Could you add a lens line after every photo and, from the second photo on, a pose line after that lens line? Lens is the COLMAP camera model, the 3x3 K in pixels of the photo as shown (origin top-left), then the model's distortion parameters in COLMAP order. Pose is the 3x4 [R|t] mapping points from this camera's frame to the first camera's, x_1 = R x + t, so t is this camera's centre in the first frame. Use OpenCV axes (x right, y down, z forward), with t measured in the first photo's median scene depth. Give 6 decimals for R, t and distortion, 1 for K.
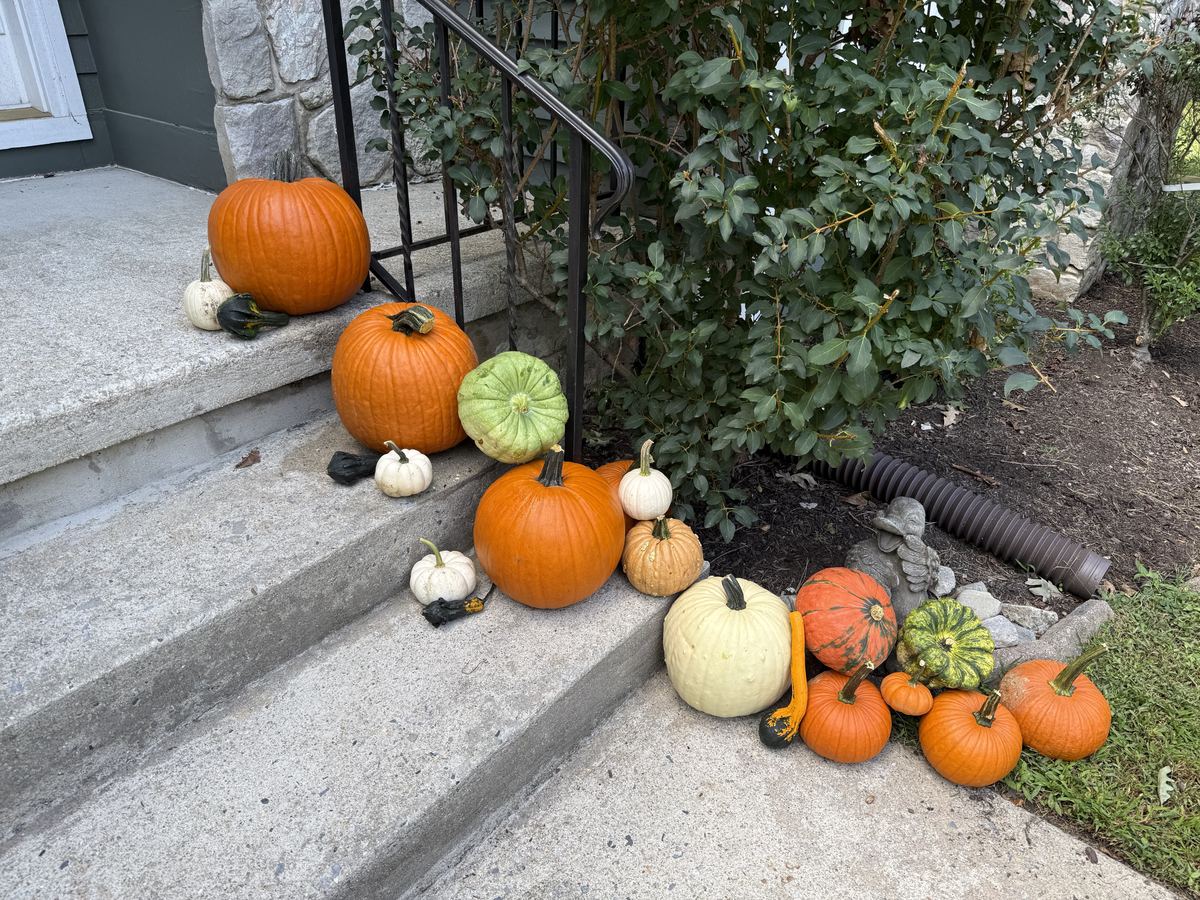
lens RADIAL K [[834.2, 0, 600.0], [0, 834.2, 450.0], [0, 0, 1]] dist [0.098521, -0.147428]
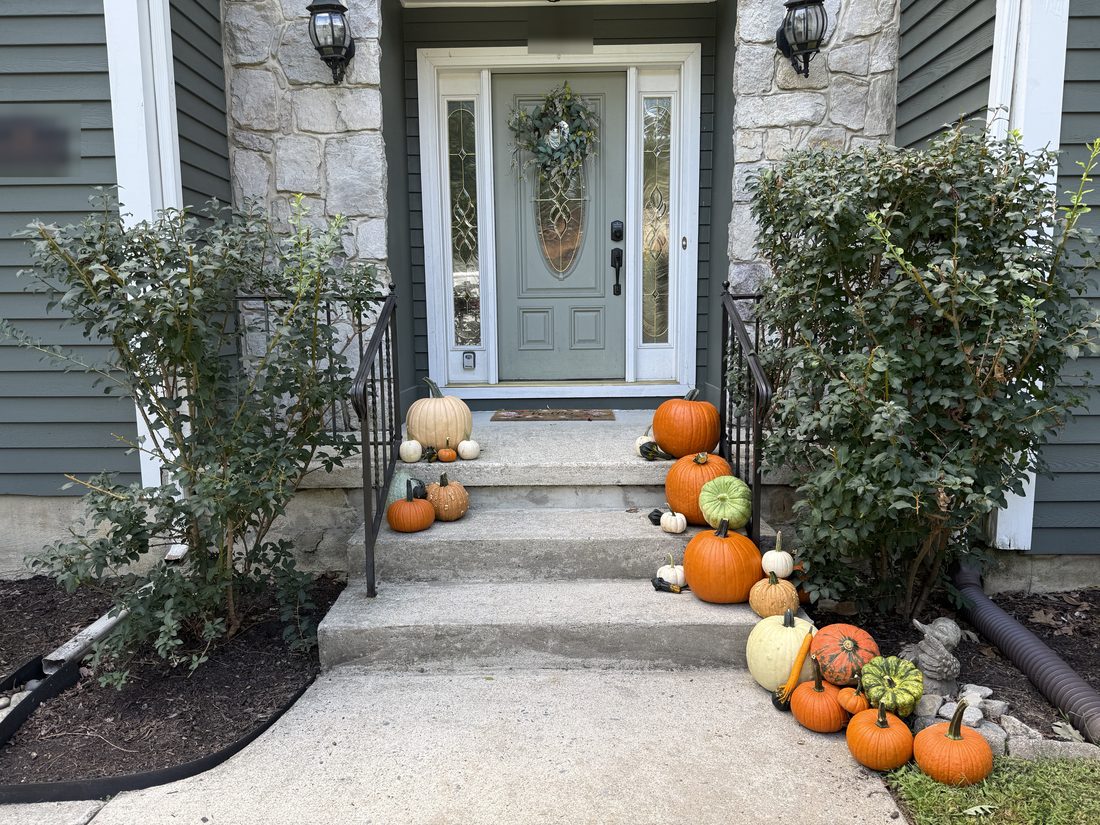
lens RADIAL K [[764.7, 0, 550.0], [0, 764.7, 412.5], [0, 0, 1]] dist [0.098521, -0.147428]
pose [[0.602848, 0.056487, -0.795854, 1.123262], [-0.360896, 0.908917, -0.208862, 0.296998], [0.711567, 0.413133, 0.568325, -0.450715]]
